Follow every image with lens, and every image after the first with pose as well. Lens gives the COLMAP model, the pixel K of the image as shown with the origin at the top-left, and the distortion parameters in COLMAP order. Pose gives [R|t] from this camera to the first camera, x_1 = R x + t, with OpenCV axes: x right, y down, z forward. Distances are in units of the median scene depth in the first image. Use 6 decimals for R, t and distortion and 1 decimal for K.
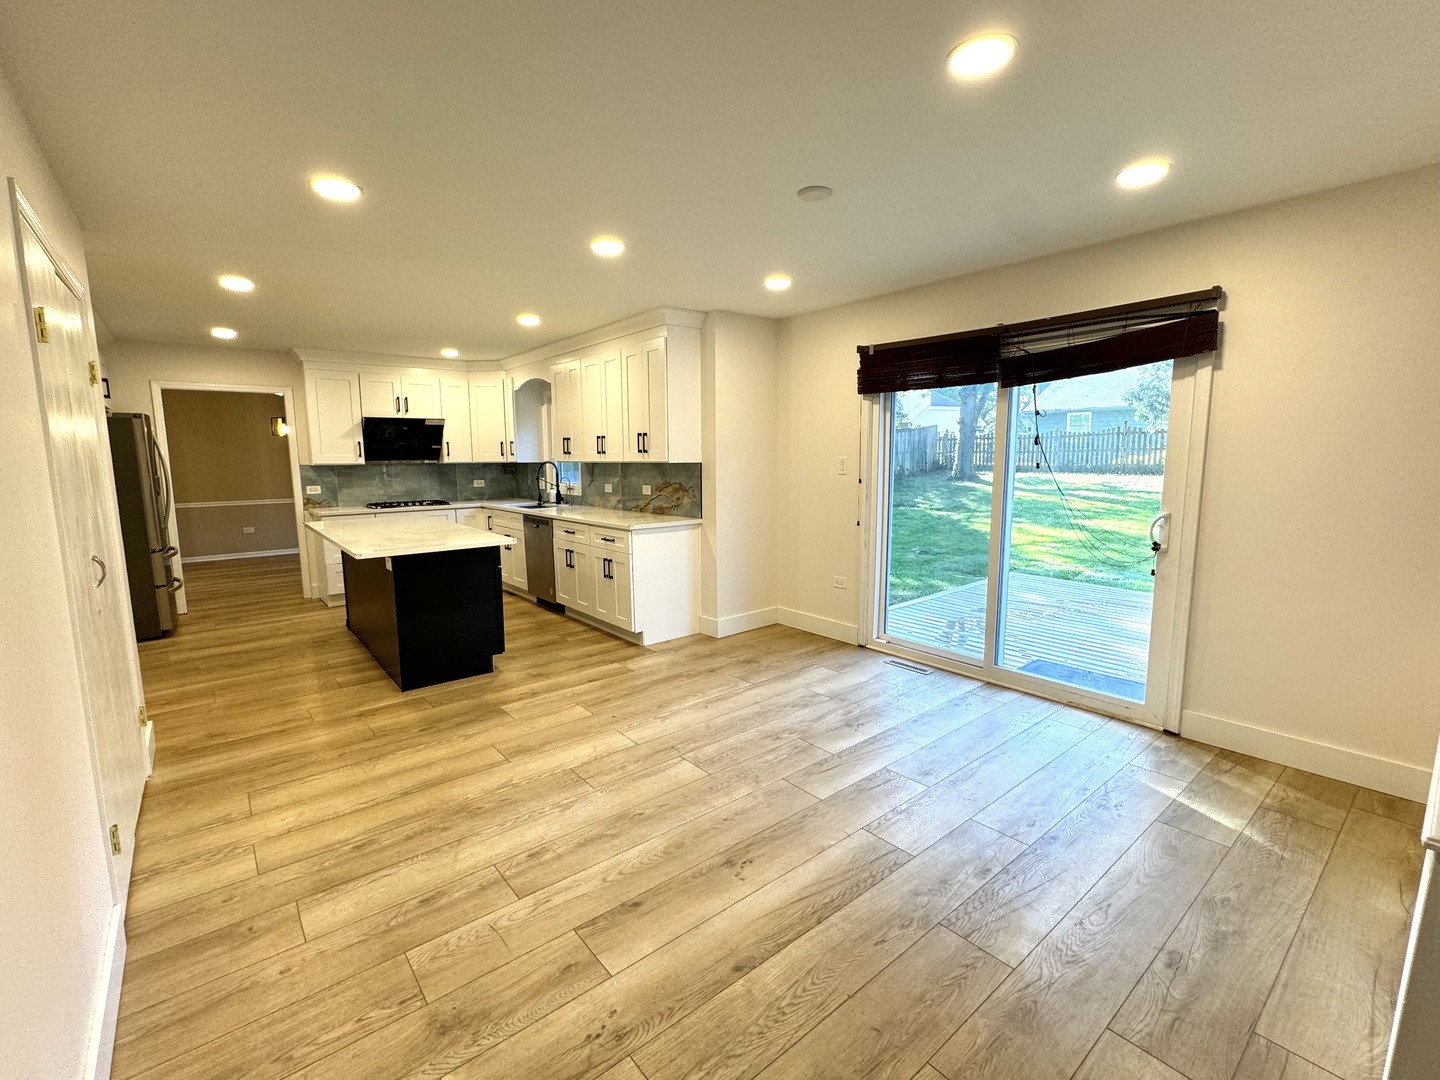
lens RADIAL K [[636.5, 0, 718.6], [0, 636.5, 539.1], [0, 0, 1]] dist [-0.000710, 0.000662]
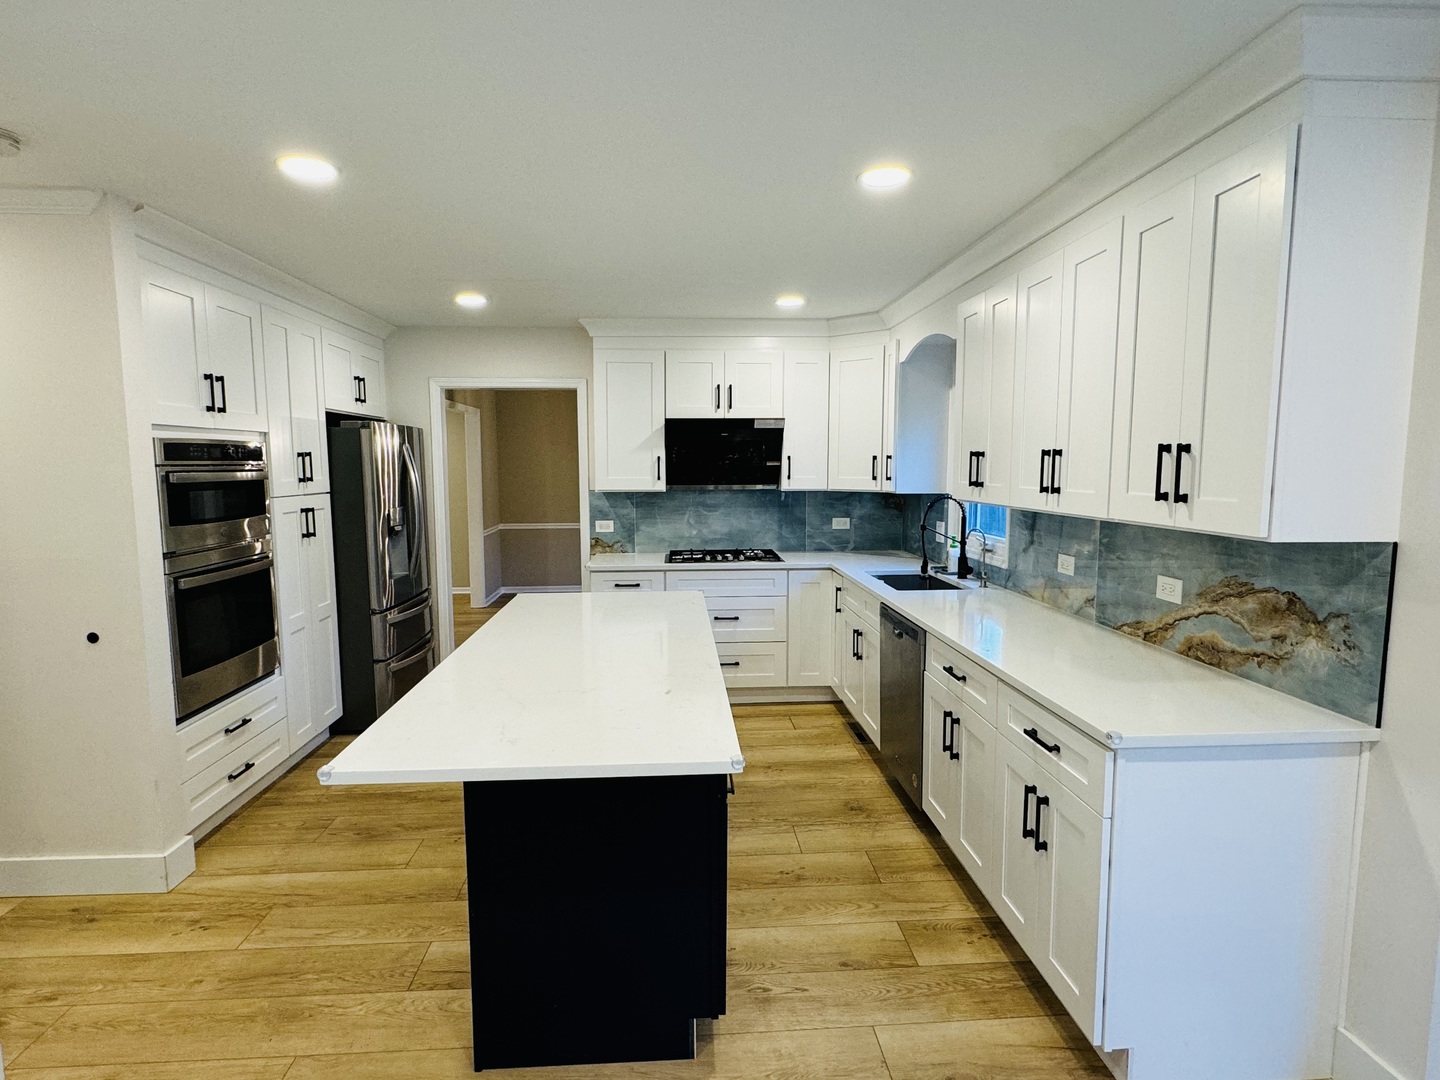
lens RADIAL K [[765.6, 0, 720.6], [0, 765.6, 540.9], [0, 0, 1]] dist [-0.001665, -0.000446]
pose [[0.814174, 0.066977, -0.576745, -0.059914], [-0.081481, 0.996675, 0.000718, -0.073119], [0.574875, 0.046409, 0.816924, 0.404382]]
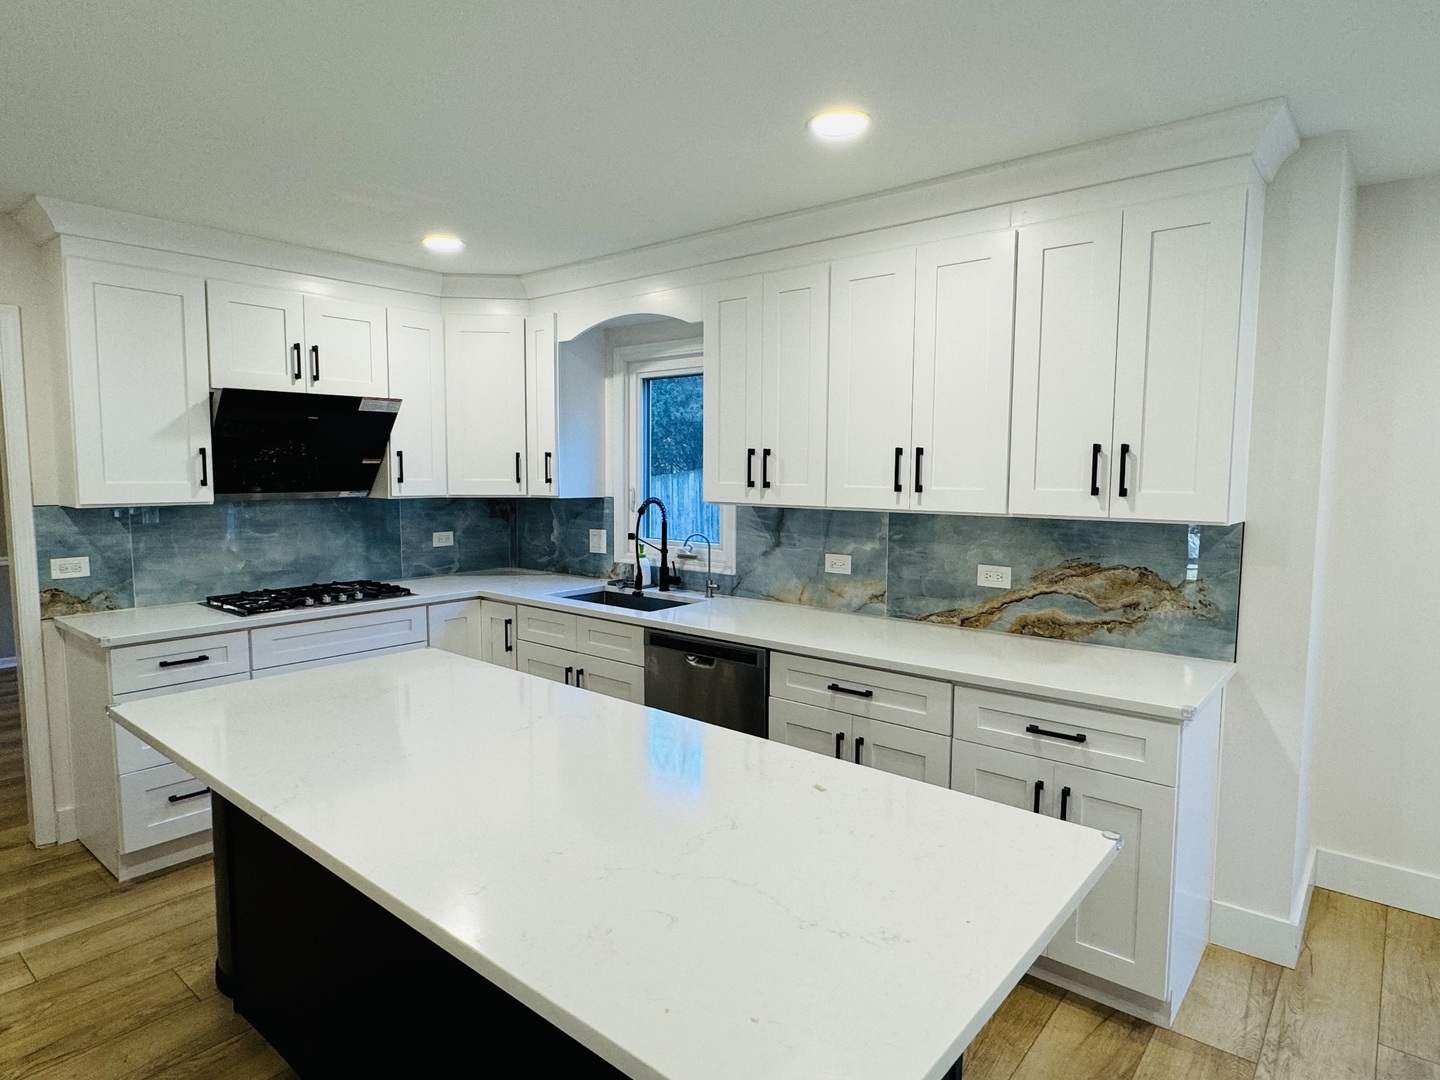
lens RADIAL K [[827.4, 0, 718.1], [0, 827.4, 539.3], [0, 0, 1]] dist [-0.002059, -0.001327]
pose [[0.982194, -0.002397, 0.187856, -0.341463], [0.010491, 0.999058, -0.042107, -0.069703], [-0.187579, 0.043328, 0.981294, 0.426676]]
